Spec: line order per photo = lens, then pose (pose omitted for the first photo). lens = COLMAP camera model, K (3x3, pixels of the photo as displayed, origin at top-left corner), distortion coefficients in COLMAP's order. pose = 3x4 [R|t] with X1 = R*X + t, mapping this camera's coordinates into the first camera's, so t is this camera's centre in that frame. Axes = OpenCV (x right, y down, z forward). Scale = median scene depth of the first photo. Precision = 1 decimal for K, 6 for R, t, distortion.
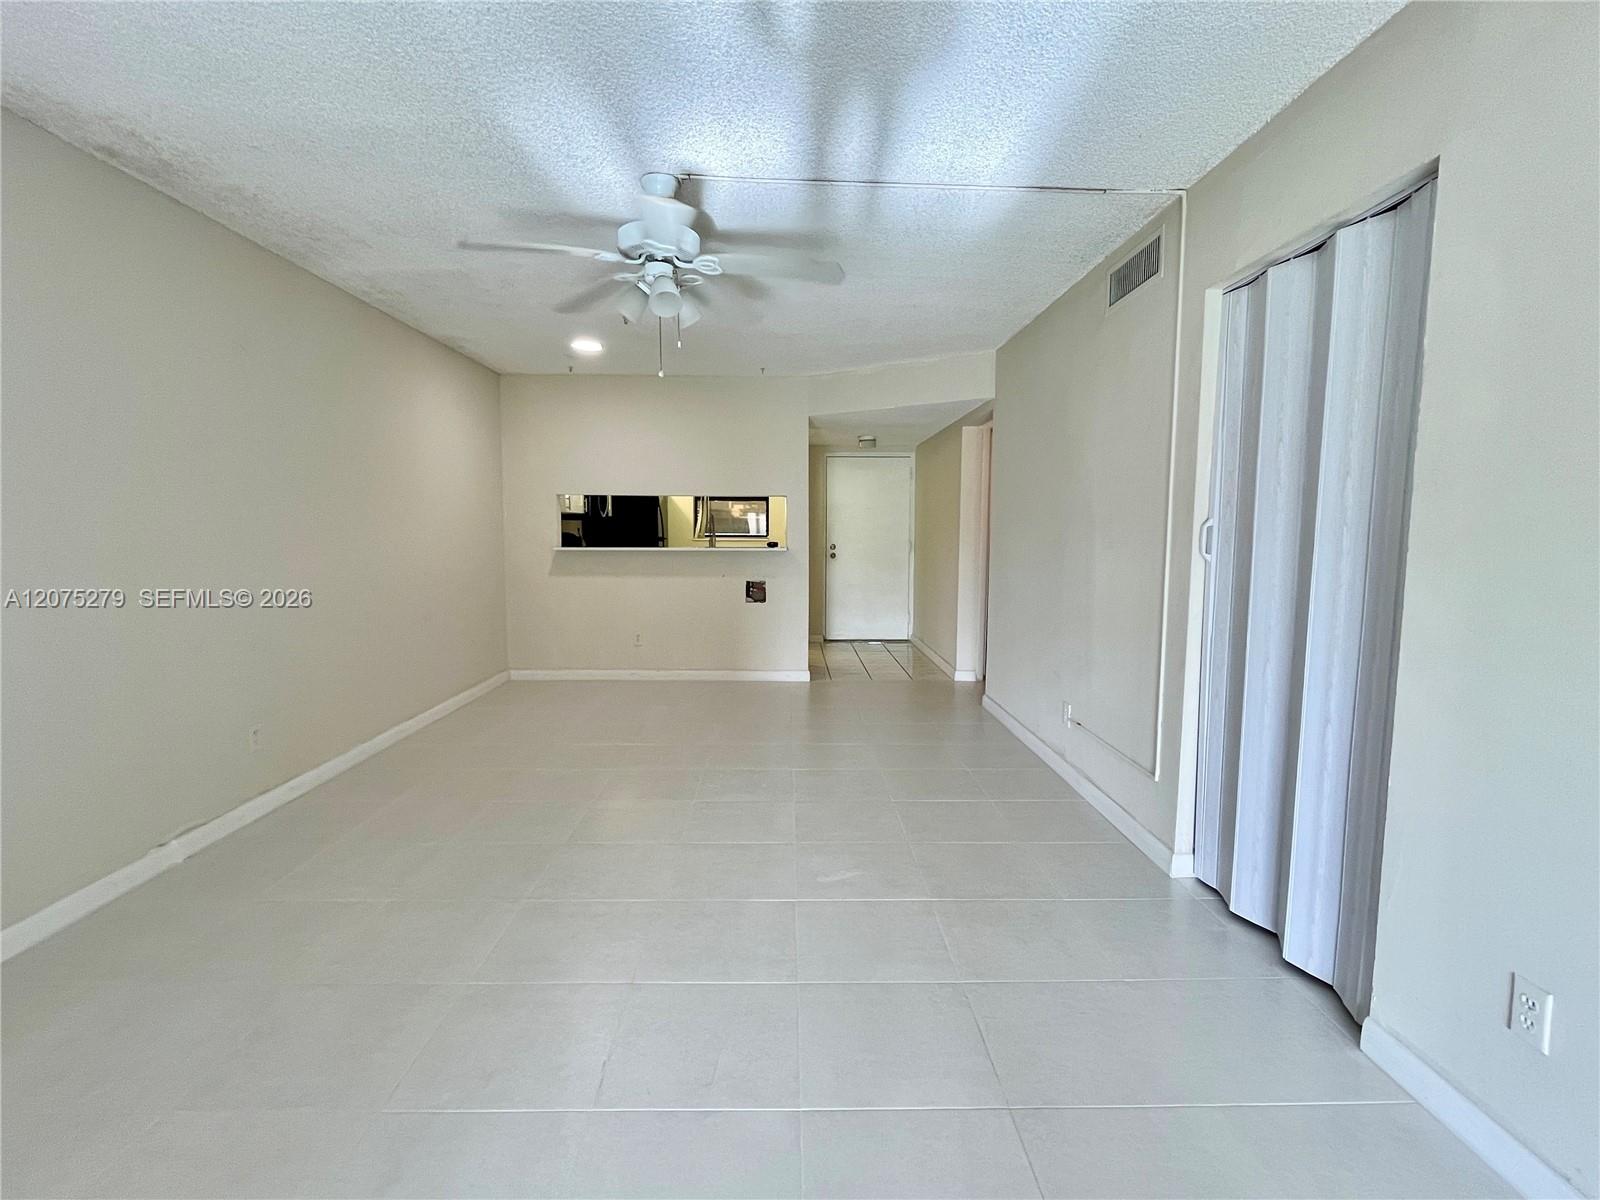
lens RADIAL K [[736.9, 0, 802.2], [0, 736.9, 598.1], [0, 0, 1]] dist [0.001325, 0.000076]
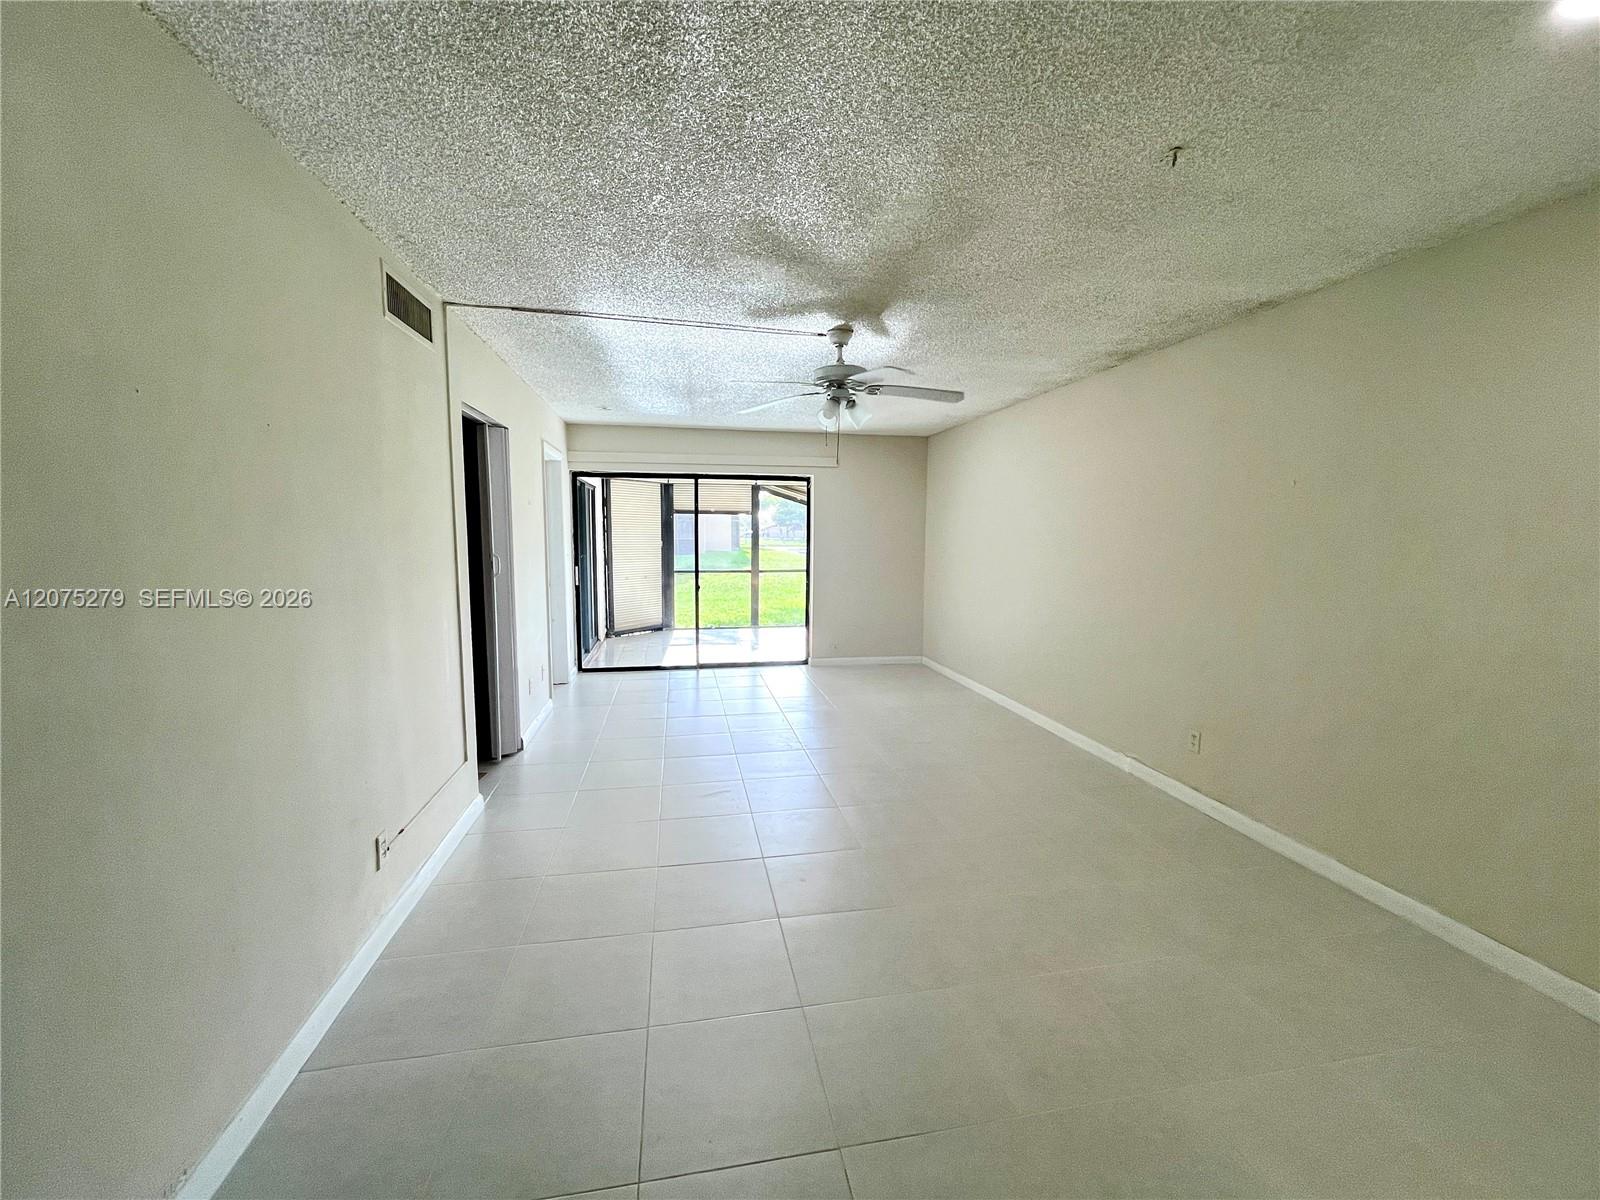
lens RADIAL K [[643.8, 0, 800.8], [0, 643.8, 599.6], [0, 0, 1]] dist [0.000185, 0.000002]
pose [[-0.986896, 0.003753, -0.161313, 0.062346], [-0.028323, 0.980178, 0.196082, -0.226409], [0.158852, 0.198082, -0.967228, 1.903923]]
